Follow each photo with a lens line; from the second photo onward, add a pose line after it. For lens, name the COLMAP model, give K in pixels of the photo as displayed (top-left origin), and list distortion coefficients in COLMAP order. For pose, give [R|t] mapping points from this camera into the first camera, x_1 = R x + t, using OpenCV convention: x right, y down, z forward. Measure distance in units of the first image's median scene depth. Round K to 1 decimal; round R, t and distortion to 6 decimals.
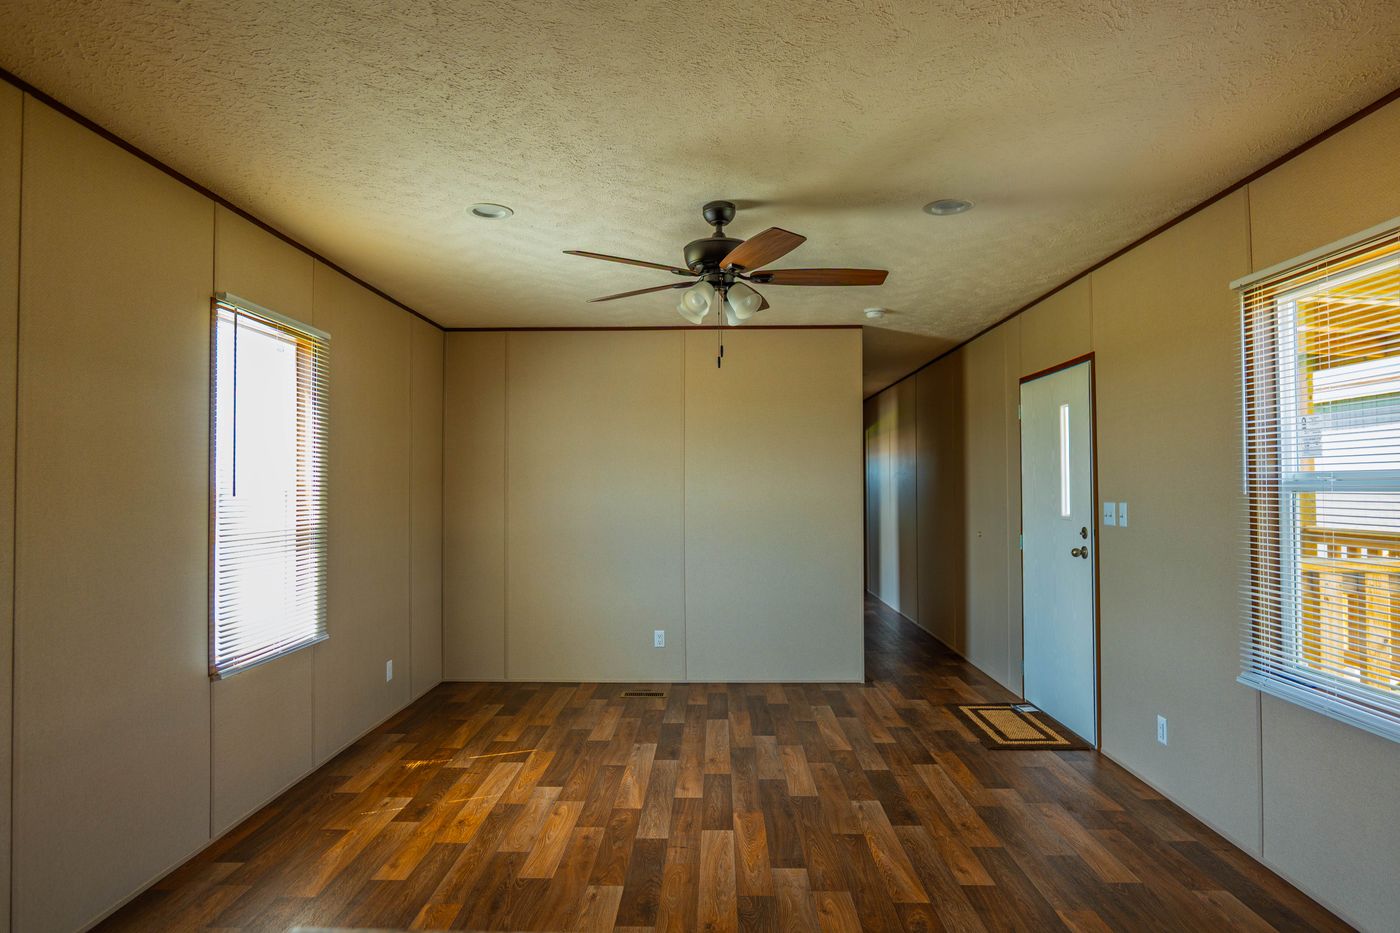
lens RADIAL K [[815.2, 0, 696.7], [0, 815.2, 477.4], [0, 0, 1]] dist [-0.036804, 0.021691]
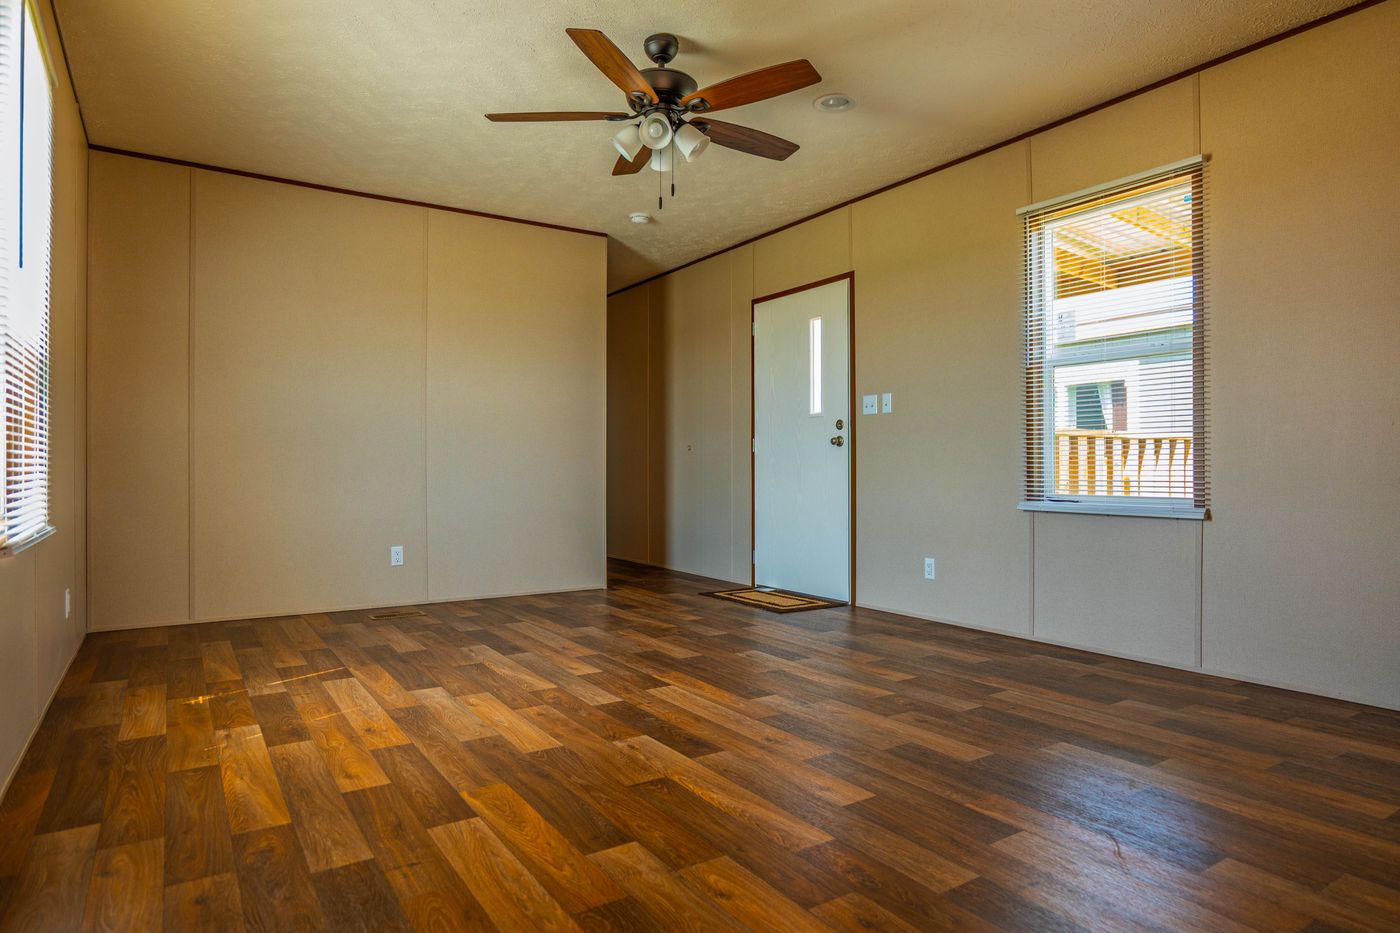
lens RADIAL K [[815.2, 0, 701.8], [0, 815.2, 471.5], [0, 0, 1]] dist [-0.036804, 0.021691]
pose [[0.823038, 0.001416, 0.567984, -0.442888], [-0.010058, 0.999876, 0.012083, 0.152418], [-0.567897, -0.015657, 0.822951, 0.163433]]
